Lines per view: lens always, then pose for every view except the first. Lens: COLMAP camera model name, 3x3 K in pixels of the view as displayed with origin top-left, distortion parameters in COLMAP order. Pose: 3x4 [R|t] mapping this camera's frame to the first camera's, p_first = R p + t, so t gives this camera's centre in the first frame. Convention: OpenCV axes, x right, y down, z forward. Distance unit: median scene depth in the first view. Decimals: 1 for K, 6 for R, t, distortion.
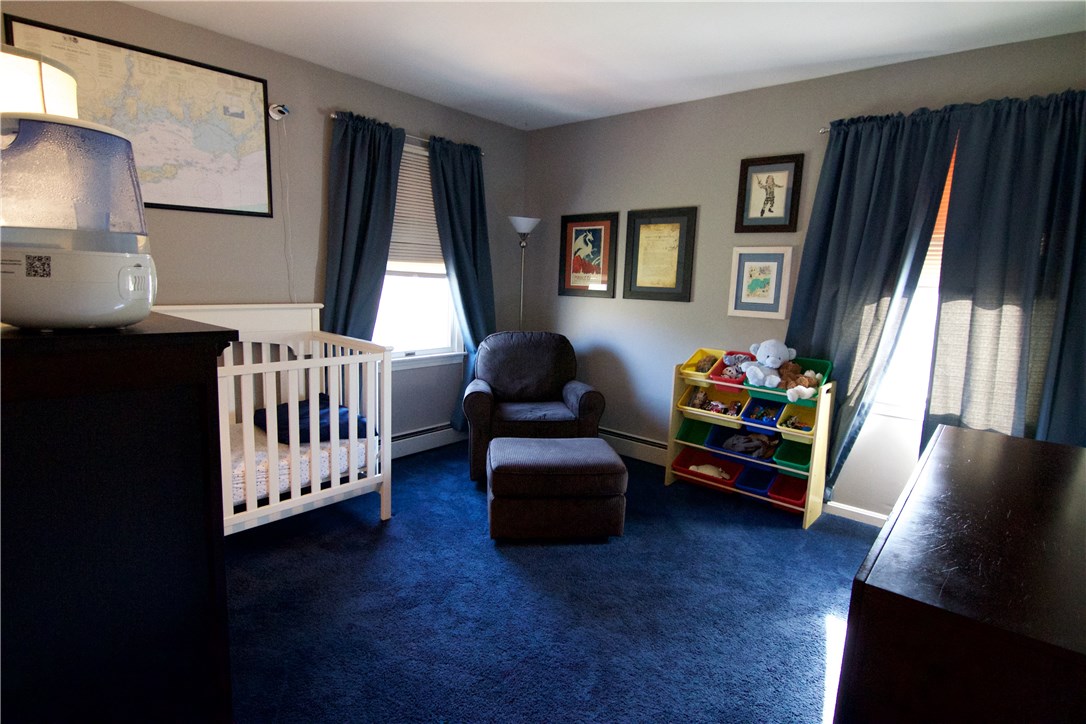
lens RADIAL K [[558.0, 0, 543.0], [0, 558.0, 362.0], [0, 0, 1]] dist [-0.020655, -0.001044]
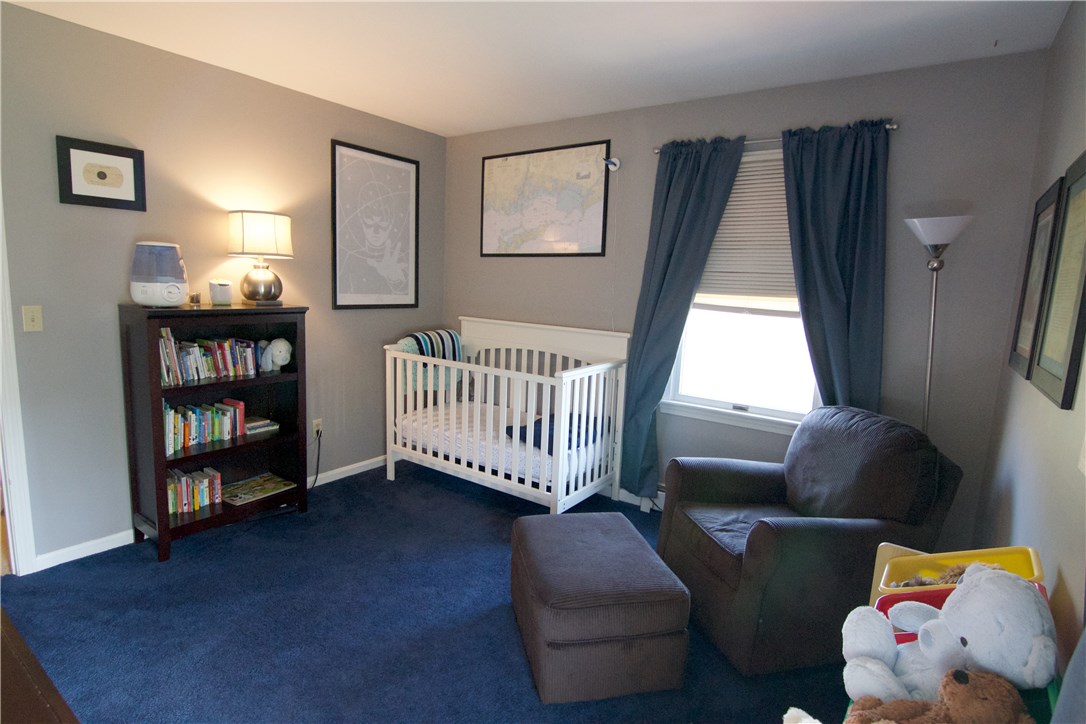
lens RADIAL K [[562.9, 0, 543.0], [0, 562.9, 362.0], [0, 0, 1]] dist [0.000473, -0.000088]
pose [[0.081832, 0.105677, -0.991028, 0.556136], [-0.193953, 0.977041, 0.088170, -0.098939], [0.977592, 0.184997, 0.100449, 0.640818]]
